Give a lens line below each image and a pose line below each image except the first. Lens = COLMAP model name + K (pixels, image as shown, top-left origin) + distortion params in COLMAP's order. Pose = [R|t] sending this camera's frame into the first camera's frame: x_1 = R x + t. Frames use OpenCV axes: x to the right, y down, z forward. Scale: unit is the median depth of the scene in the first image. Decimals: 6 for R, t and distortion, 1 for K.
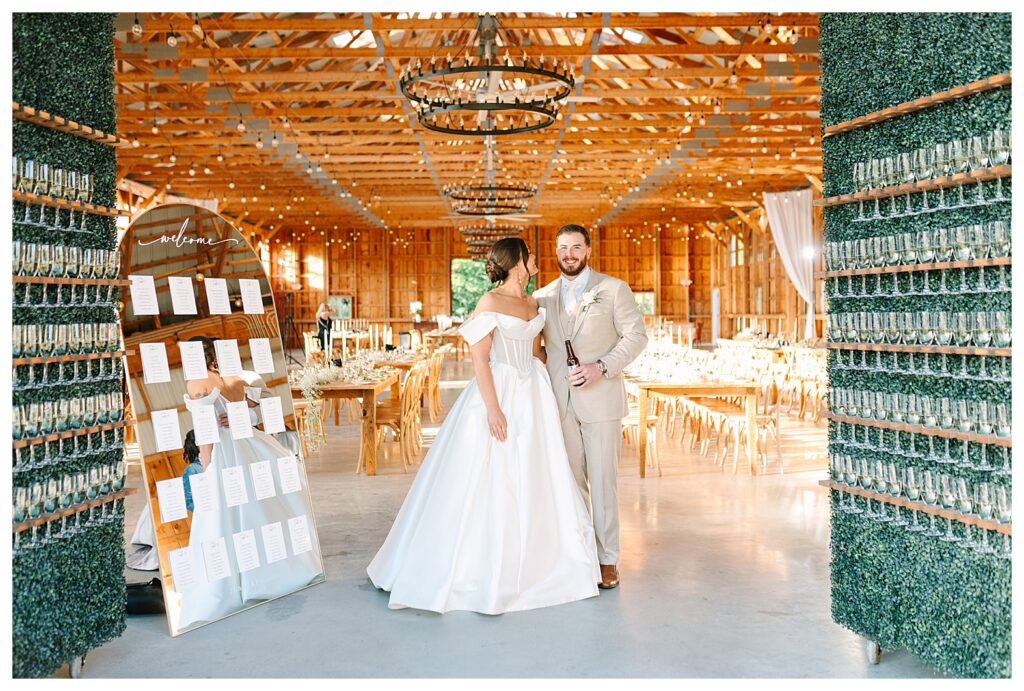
lens RADIAL K [[1493.9, 0, 512.0], [0, 1493.9, 345.5], [0, 0, 1]] dist [0.000322, 0.045346]
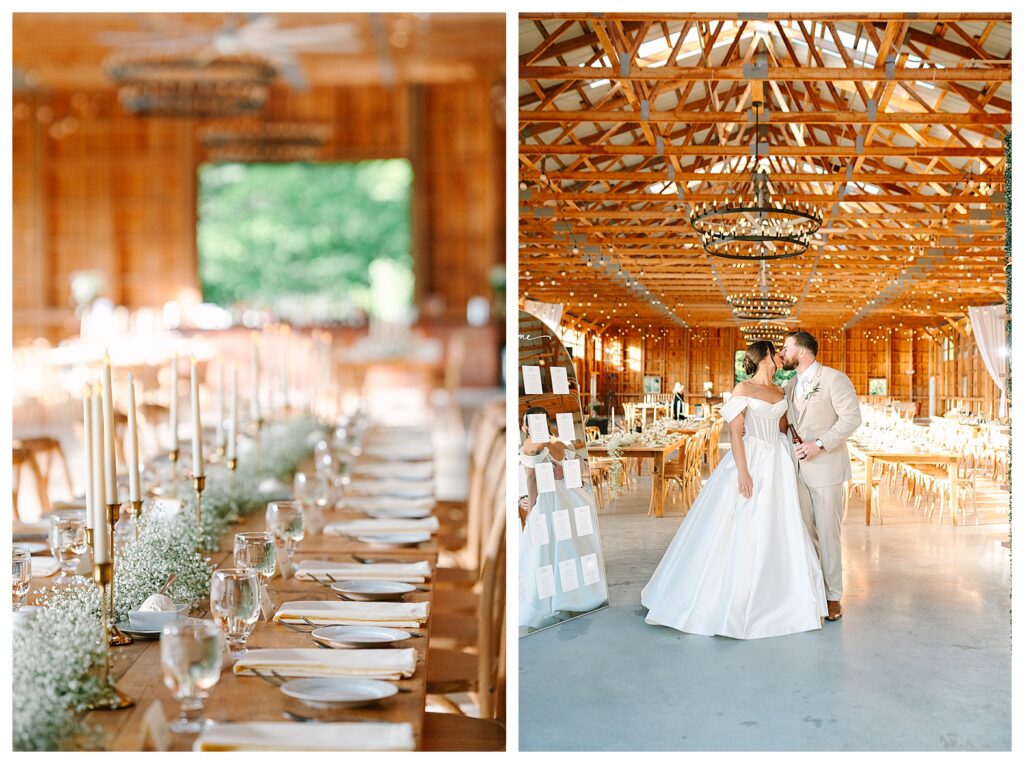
lens RADIAL K [[1754.5, 0, 512.0], [0, 1754.5, 382.0], [0, 0, 1]] dist [0.007659, -0.100943]
pose [[0.998798, 0.020792, -0.044396, -0.168653], [-0.023574, 0.997728, -0.063108, 0.073838], [0.042983, 0.064079, 0.997019, -0.578441]]
